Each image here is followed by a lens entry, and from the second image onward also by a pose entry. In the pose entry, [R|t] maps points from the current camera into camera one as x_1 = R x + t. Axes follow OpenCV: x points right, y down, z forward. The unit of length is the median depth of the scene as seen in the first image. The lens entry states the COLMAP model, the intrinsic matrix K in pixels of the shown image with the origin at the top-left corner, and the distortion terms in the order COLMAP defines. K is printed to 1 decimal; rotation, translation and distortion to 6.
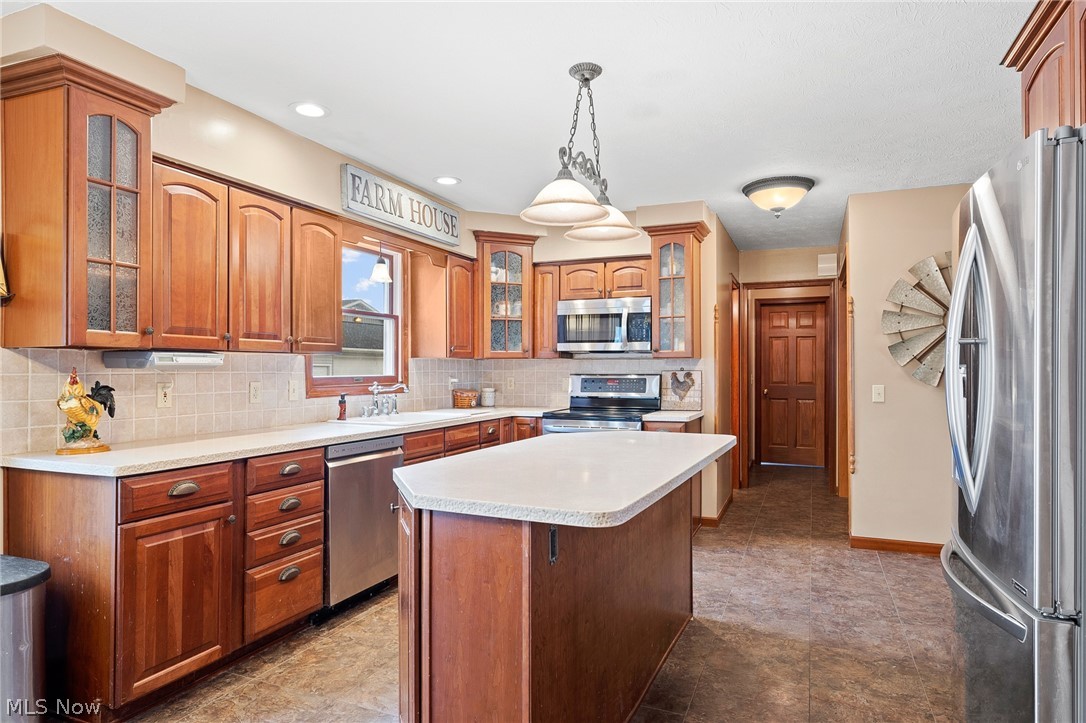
lens RADIAL K [[656.1, 0, 543.0], [0, 656.1, 361.5], [0, 0, 1]] dist [0.000407, 0.000048]
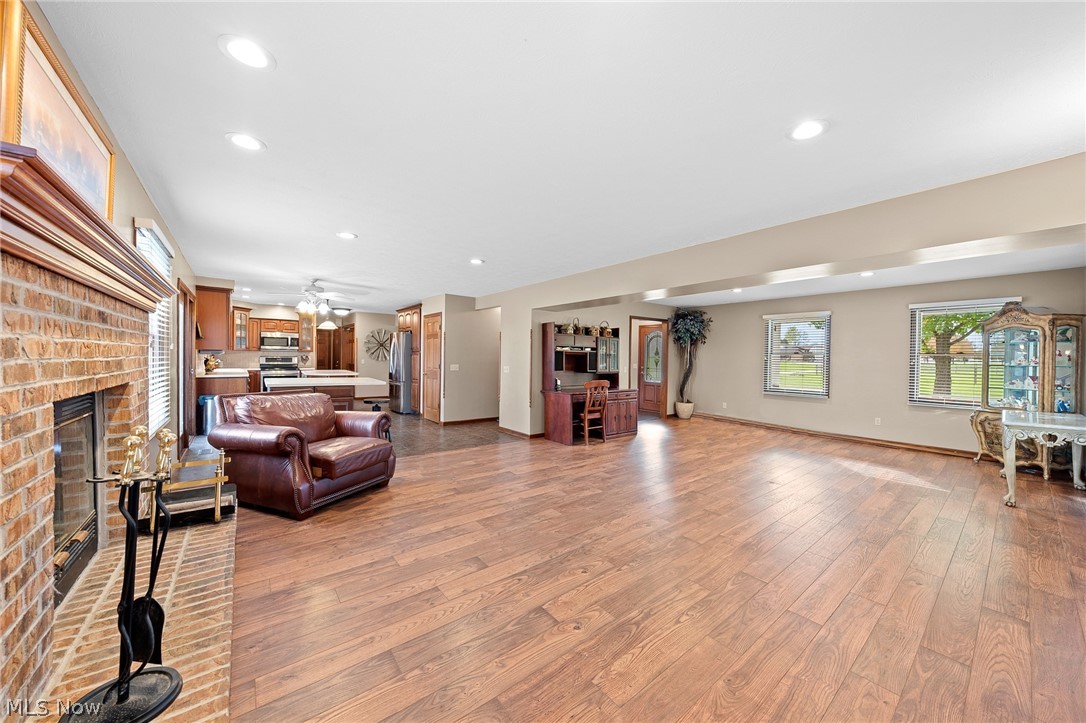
lens RADIAL K [[377.6, 0, 543.0], [0, 377.6, 361.5], [0, 0, 1]] dist [-0.000014, -0.000001]
pose [[0.492073, -0.001666, 0.870552, -0.862224], [-0.022048, 0.999654, 0.014376, -0.010431], [-0.870275, -0.026268, 0.491866, -0.991070]]
